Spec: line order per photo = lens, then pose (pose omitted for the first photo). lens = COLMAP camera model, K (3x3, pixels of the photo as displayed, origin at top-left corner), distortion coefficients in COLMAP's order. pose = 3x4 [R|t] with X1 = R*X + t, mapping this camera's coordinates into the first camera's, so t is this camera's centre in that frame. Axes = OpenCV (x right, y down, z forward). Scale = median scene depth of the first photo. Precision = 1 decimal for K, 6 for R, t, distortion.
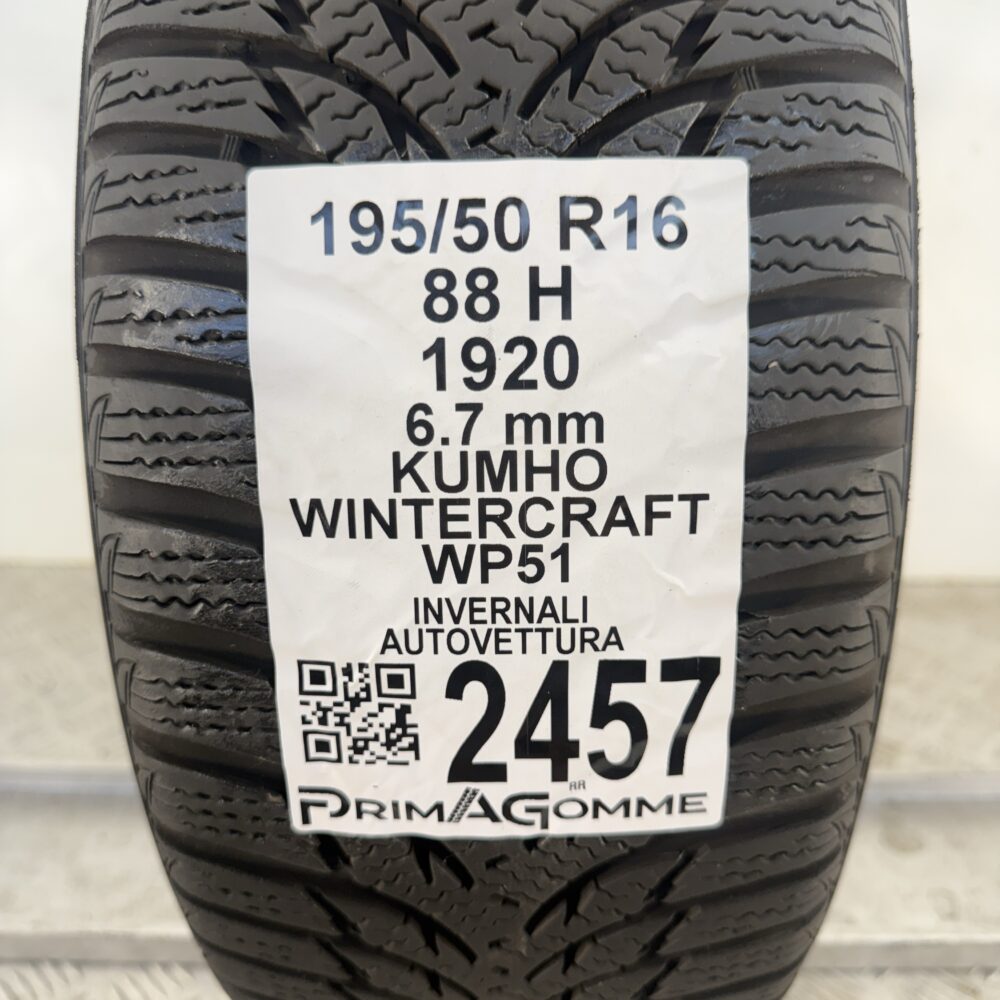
lens RADIAL K [[956.2, 0, 500.0], [0, 956.2, 500.0], [0, 0, 1]] dist [0.143966, -0.419315]
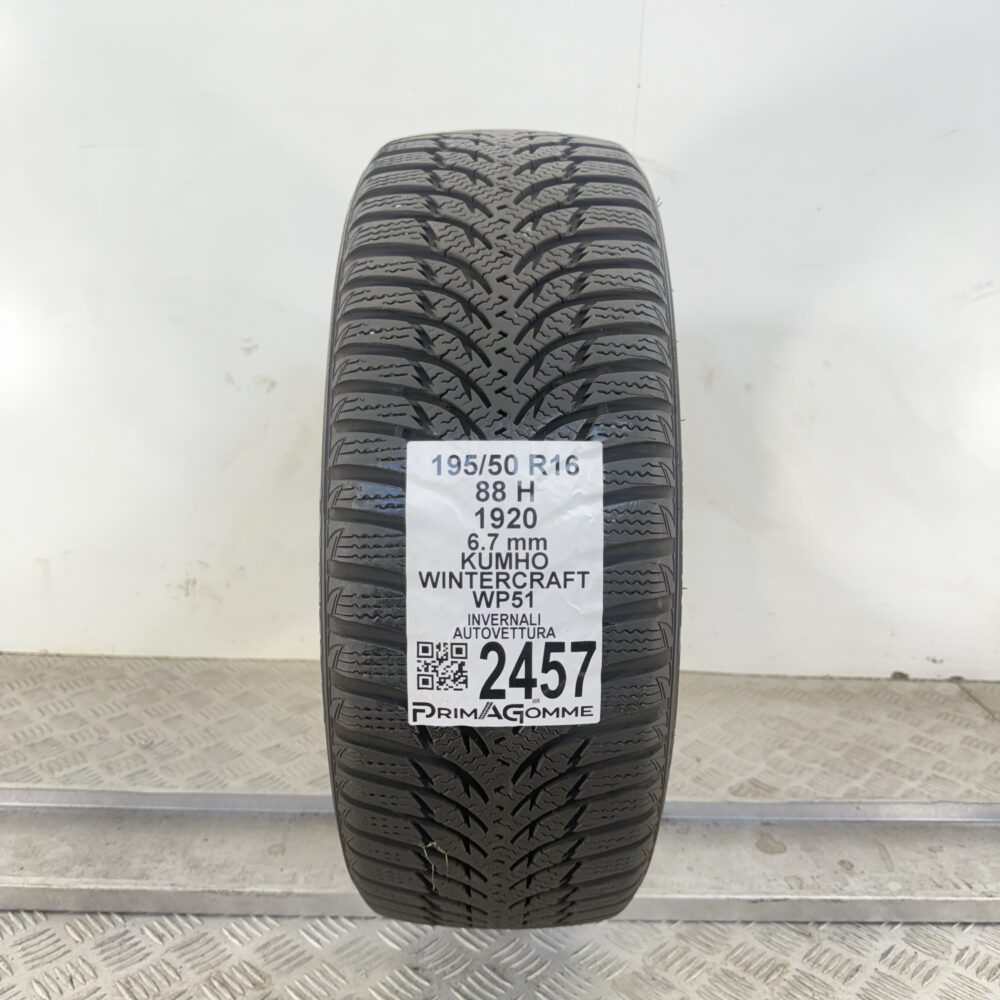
lens RADIAL K [[956.2, 0, 500.0], [0, 956.2, 500.0], [0, 0, 1]] dist [0.143966, -0.419315]
pose [[0.999591, 0.014989, 0.024372, -0.074808], [-0.011433, 0.990086, -0.139998, 0.158487], [-0.026228, 0.139662, 0.989852, -1.453289]]
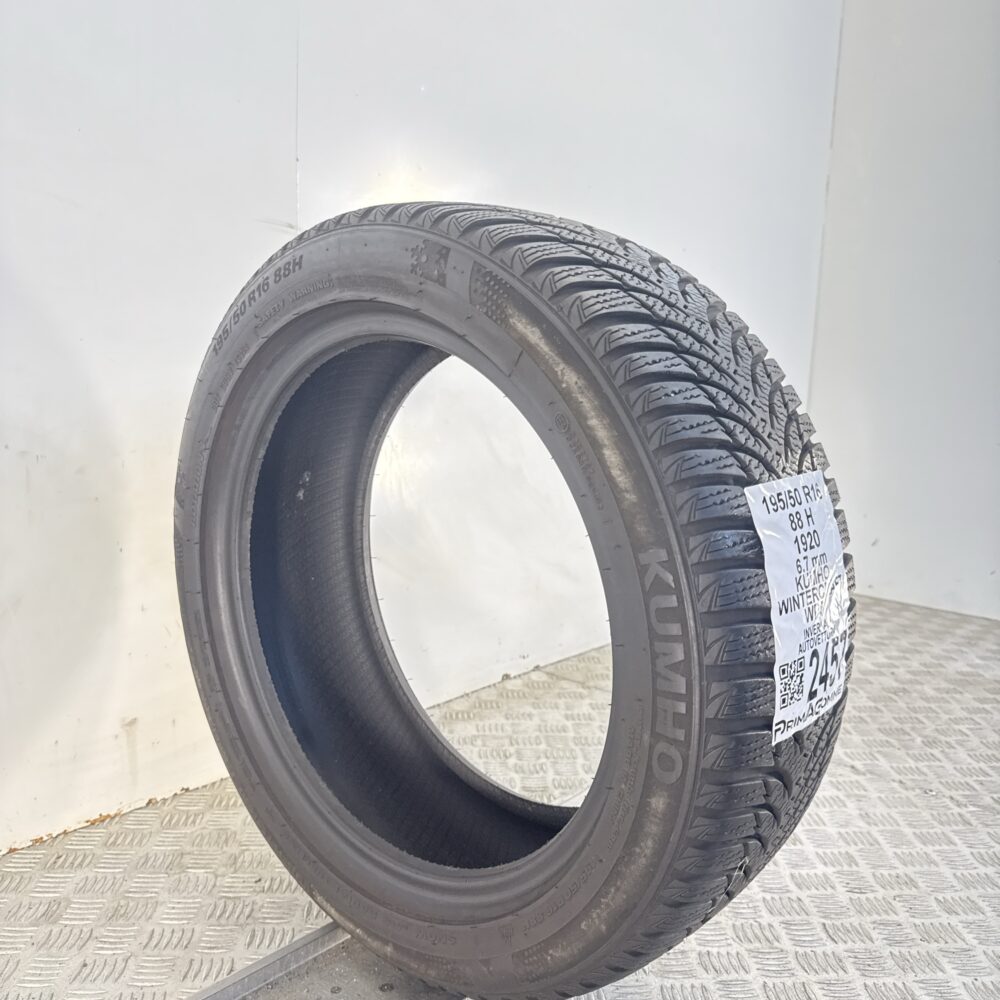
lens RADIAL K [[956.2, 0, 500.0], [0, 956.2, 500.0], [0, 0, 1]] dist [0.143966, -0.419315]
pose [[0.653326, -0.108944, 0.749198, -2.757649], [0.270208, 0.957971, -0.096327, -0.227991], [-0.707215, 0.265372, 0.655305, -0.306464]]
